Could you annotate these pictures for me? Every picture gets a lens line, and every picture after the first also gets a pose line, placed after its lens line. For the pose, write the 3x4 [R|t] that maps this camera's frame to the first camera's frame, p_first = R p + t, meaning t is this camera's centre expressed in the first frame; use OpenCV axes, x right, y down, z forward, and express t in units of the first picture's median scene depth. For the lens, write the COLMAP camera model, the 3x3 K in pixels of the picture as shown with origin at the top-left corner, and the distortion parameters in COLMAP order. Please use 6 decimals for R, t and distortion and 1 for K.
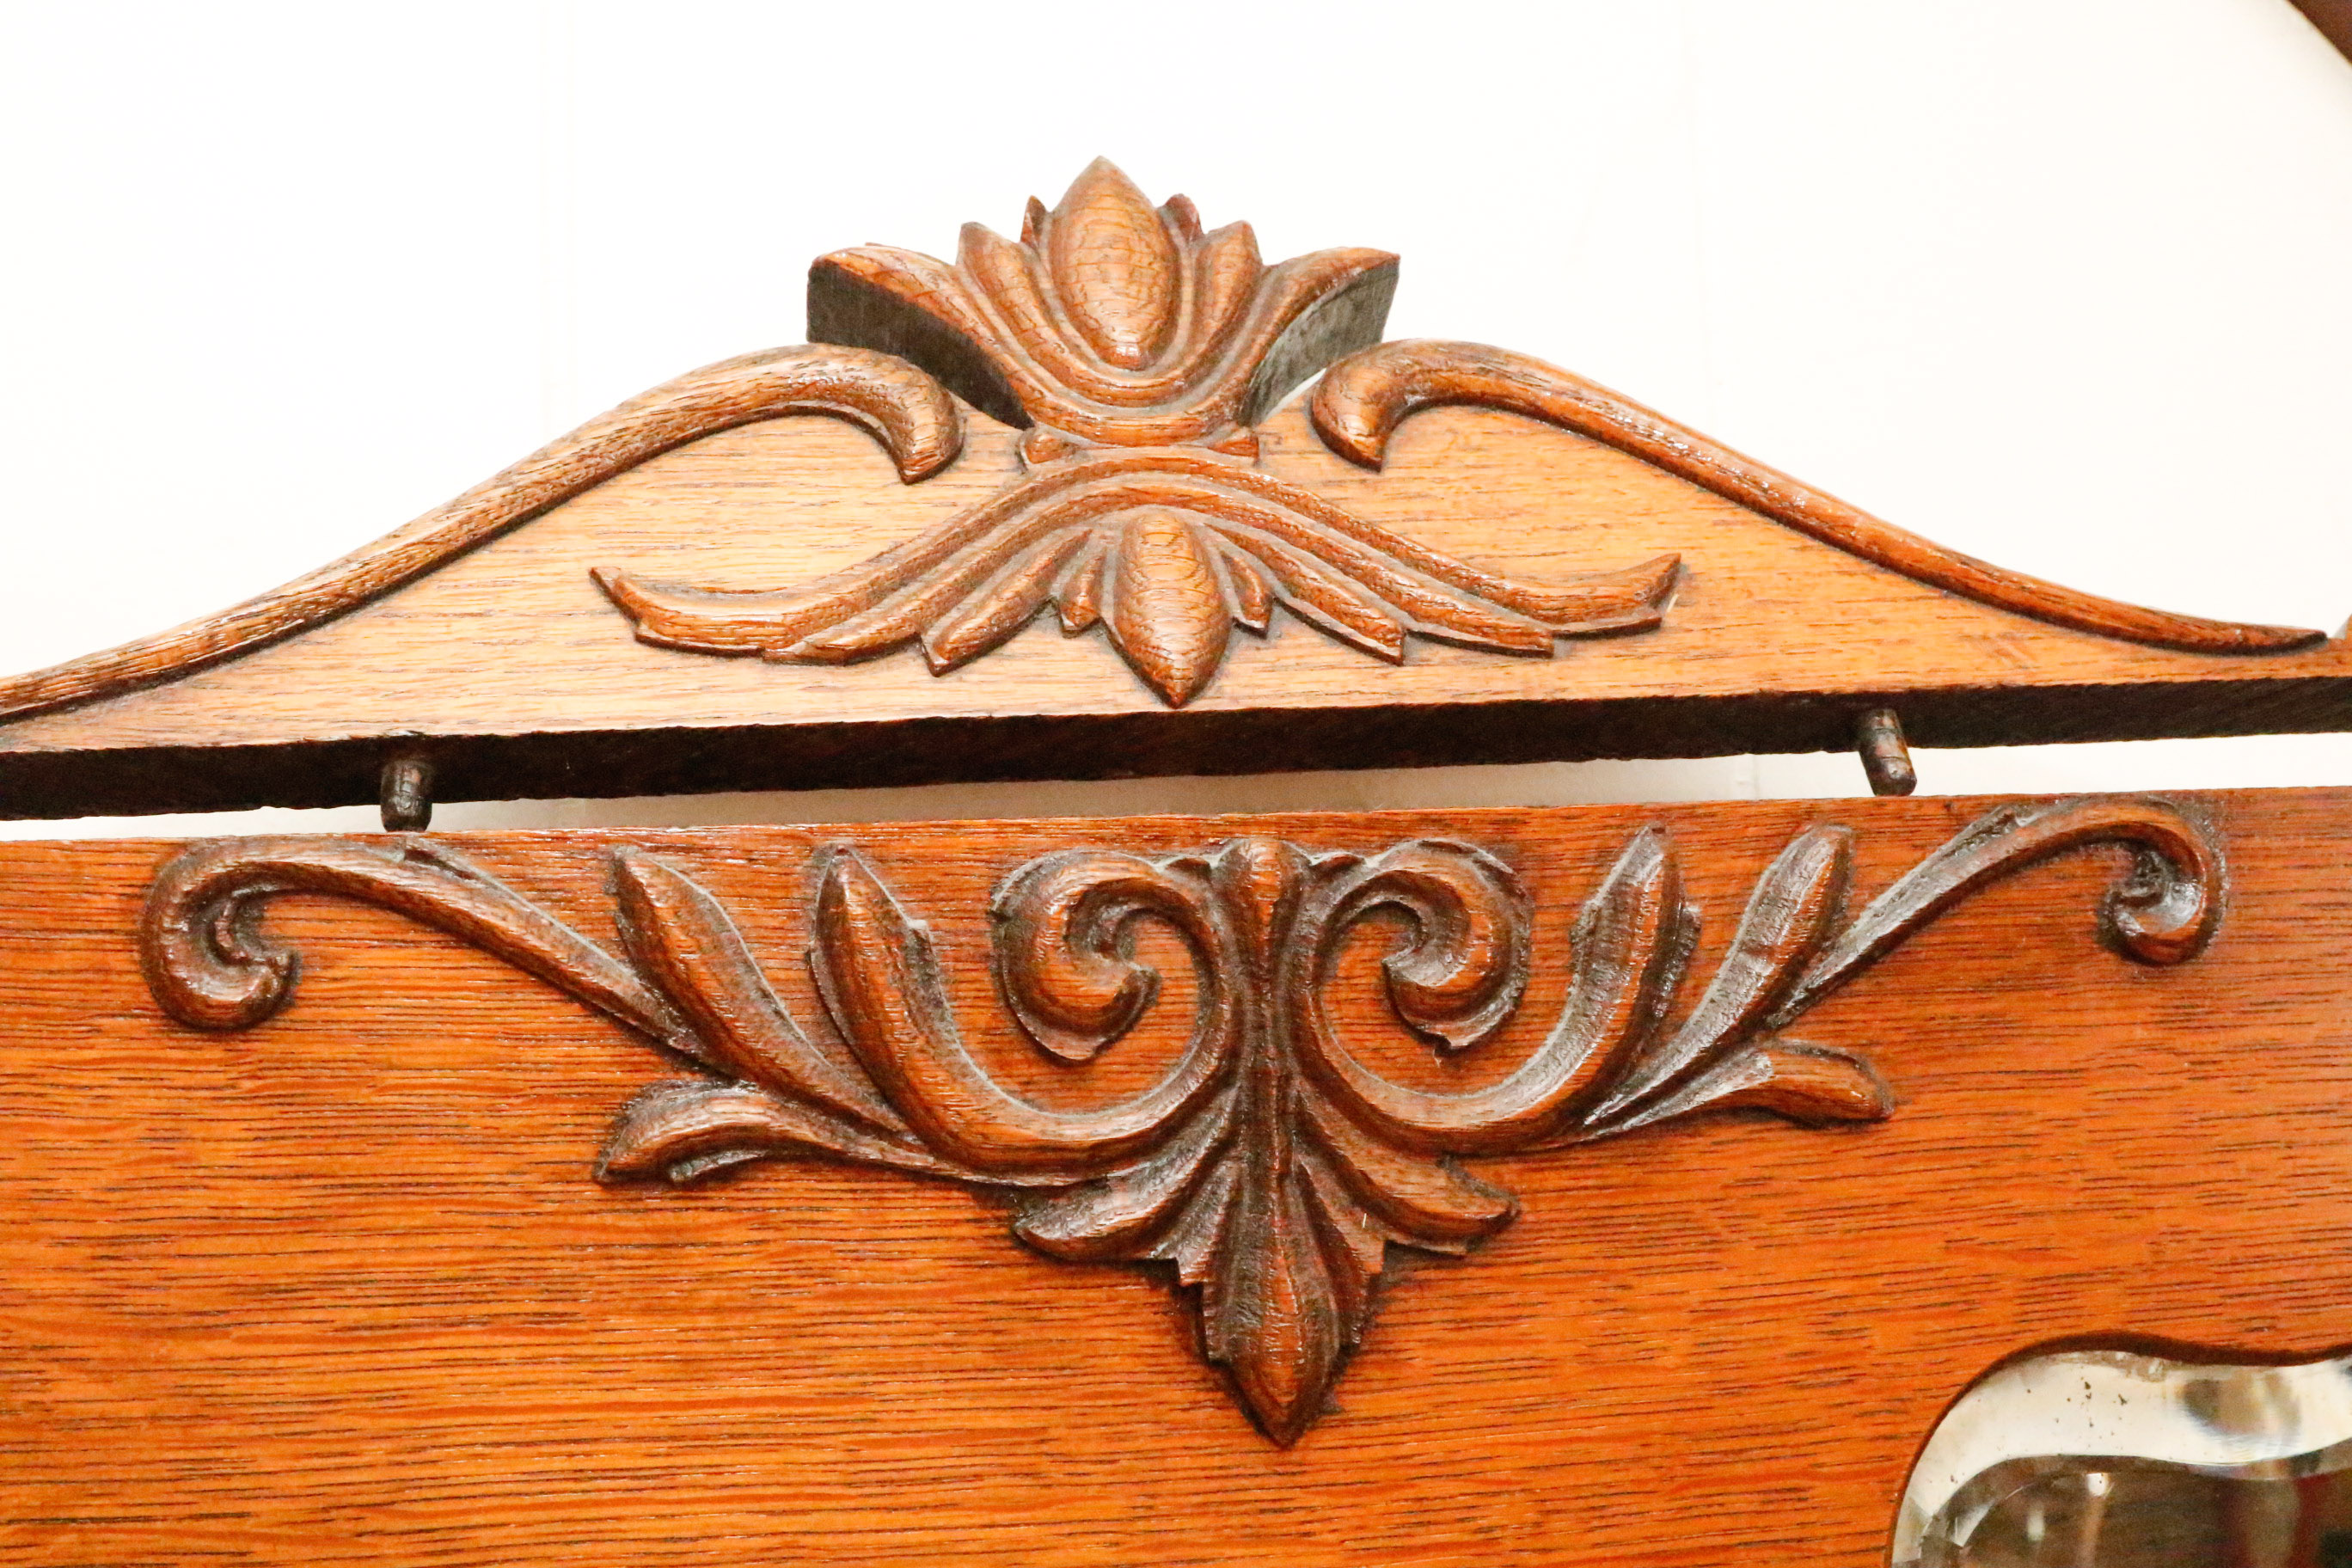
lens RADIAL K [[2525.6, 0, 1249.5], [0, 2525.6, 785.5], [0, 0, 1]] dist [-0.129591, 0.036816]
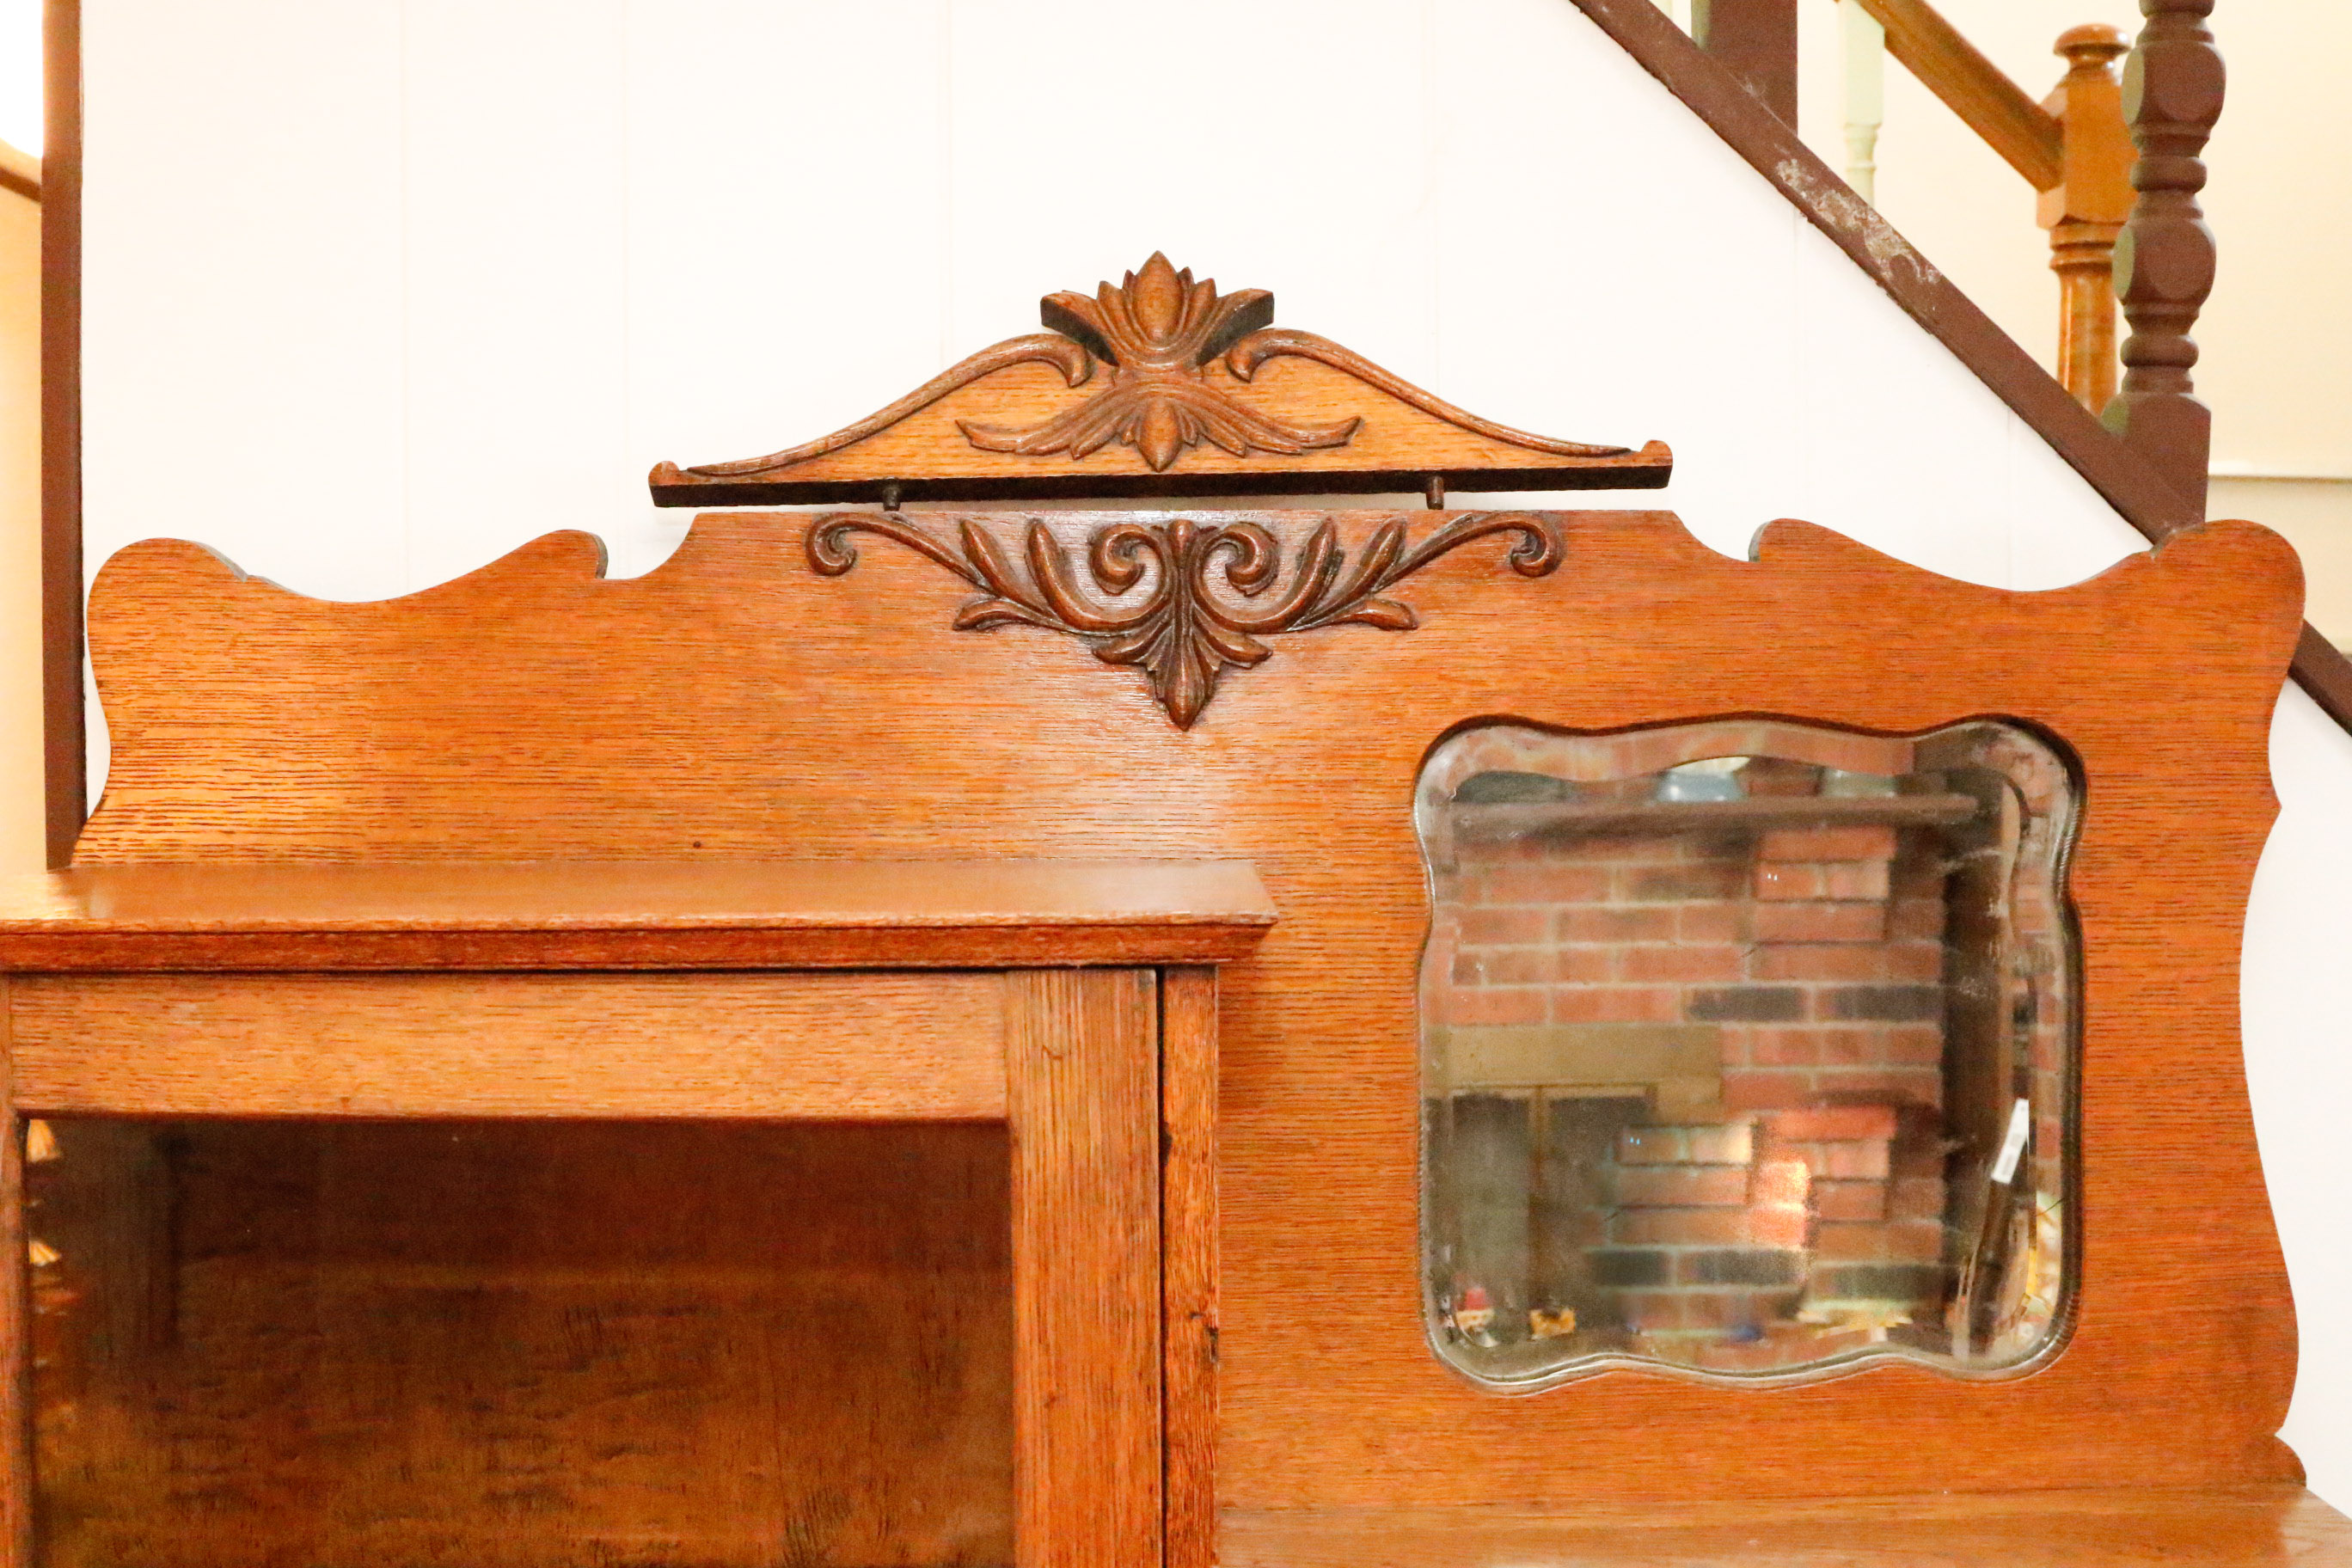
lens RADIAL K [[2787.6, 0, 1176.0], [0, 2787.6, 784.0], [0, 0, 1]] dist [-0.103672, 0.066322]
pose [[0.982634, 0.032990, -0.182599, 0.563464], [-0.018352, 0.996522, 0.081284, 0.061597], [0.184645, -0.076522, 0.979822, -2.043666]]
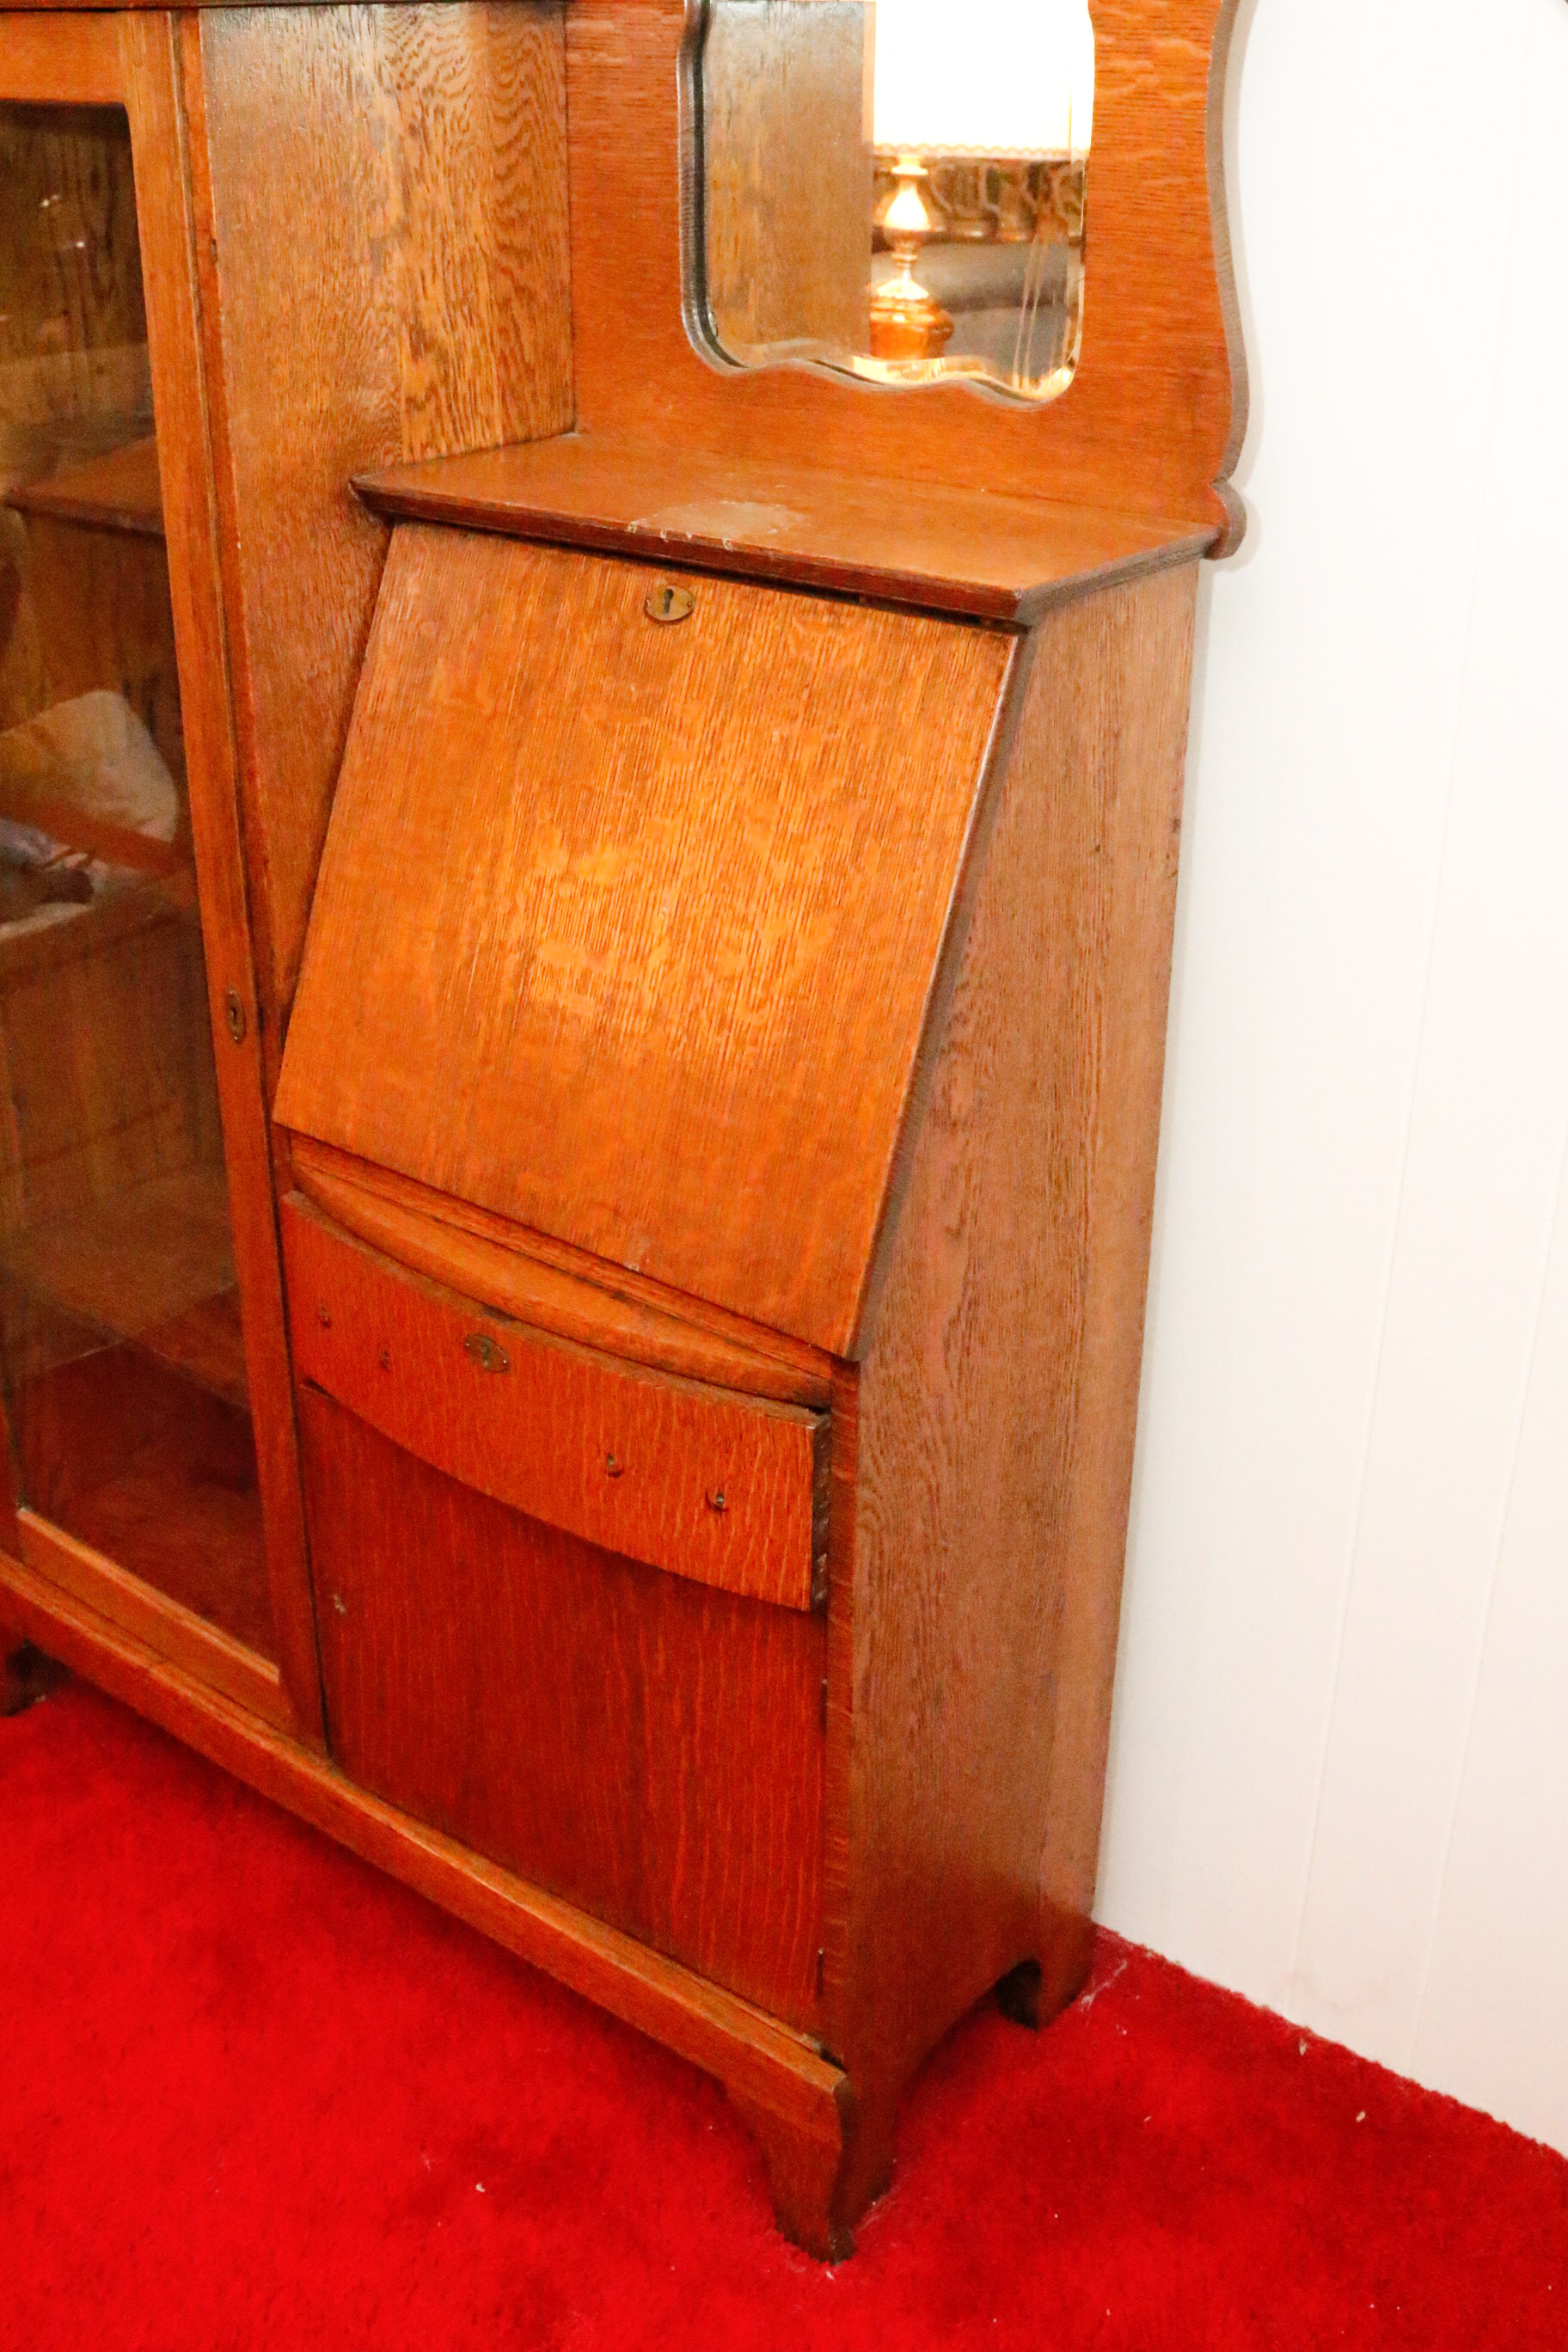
lens RADIAL K [[2525.6, 0, 784.0], [0, 2525.6, 1176.0], [0, 0, 1]] dist [-0.129591, 0.036816]
pose [[0.634680, 0.374440, -0.676000, 3.544051], [0.010970, 0.870316, 0.492372, 0.155219], [0.772697, -0.319915, 0.548265, -1.483678]]
